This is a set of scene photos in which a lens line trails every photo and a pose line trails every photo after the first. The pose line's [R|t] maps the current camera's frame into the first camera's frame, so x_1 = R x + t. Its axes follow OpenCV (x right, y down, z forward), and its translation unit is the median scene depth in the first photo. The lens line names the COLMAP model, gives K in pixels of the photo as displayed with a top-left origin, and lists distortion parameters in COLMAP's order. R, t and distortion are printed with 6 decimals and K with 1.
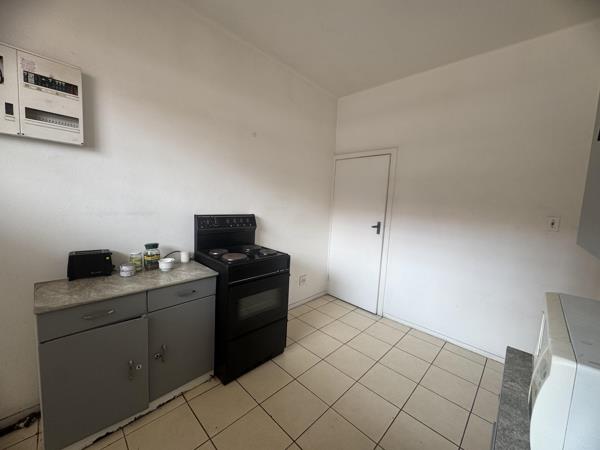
lens RADIAL K [[239.6, 0, 300.3], [0, 239.6, 223.8], [0, 0, 1]] dist [0.000067, 0.000656]
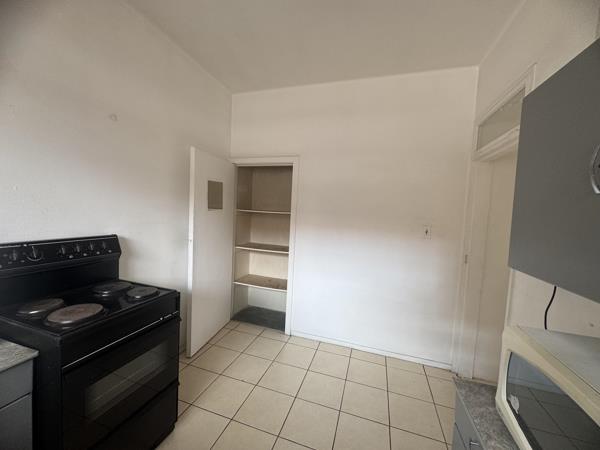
lens RADIAL K [[239.6, 0, 301.2], [0, 239.6, 224.6], [0, 0, 1]] dist [0.000067, 0.000656]
pose [[0.895362, -0.032883, 0.444123, -0.027838], [0.042289, 0.999042, -0.011286, -0.041977], [-0.443326, 0.028886, 0.895895, 0.178265]]
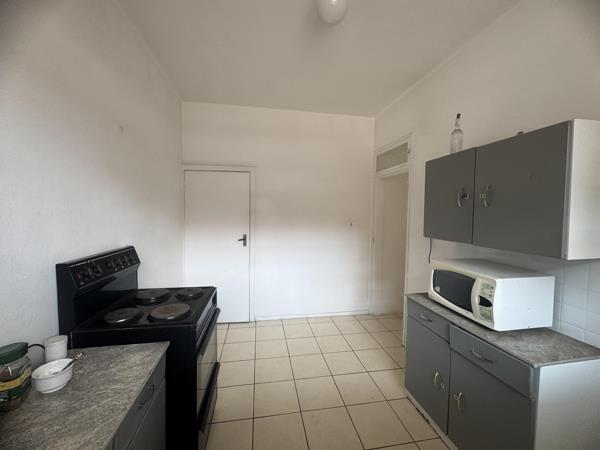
lens RADIAL K [[239.6, 0, 303.4], [0, 239.6, 224.3], [0, 0, 1]] dist [0.000067, 0.000656]
pose [[0.580717, -0.083630, 0.809799, -0.489314], [0.099229, 0.994564, 0.031553, -0.079900], [-0.808036, 0.062032, 0.585859, 0.220452]]
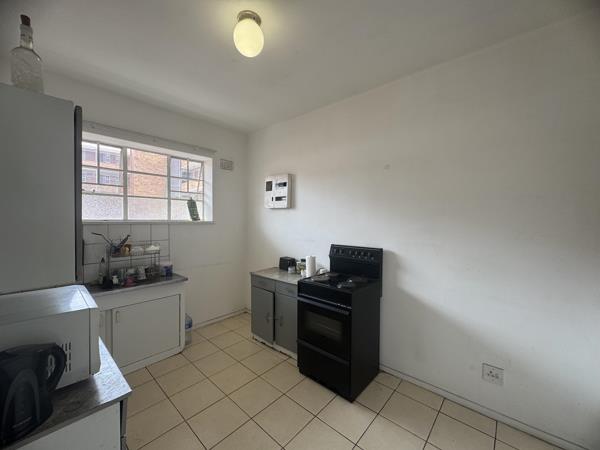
lens RADIAL K [[239.6, 0, 298.6], [0, 239.6, 225.8], [0, 0, 1]] dist [0.000067, 0.000656]
pose [[0.021617, -0.028796, -0.999352, 0.857799], [-0.101542, 0.994353, -0.030849, -0.074172], [0.994596, 0.102143, 0.018571, 0.739974]]
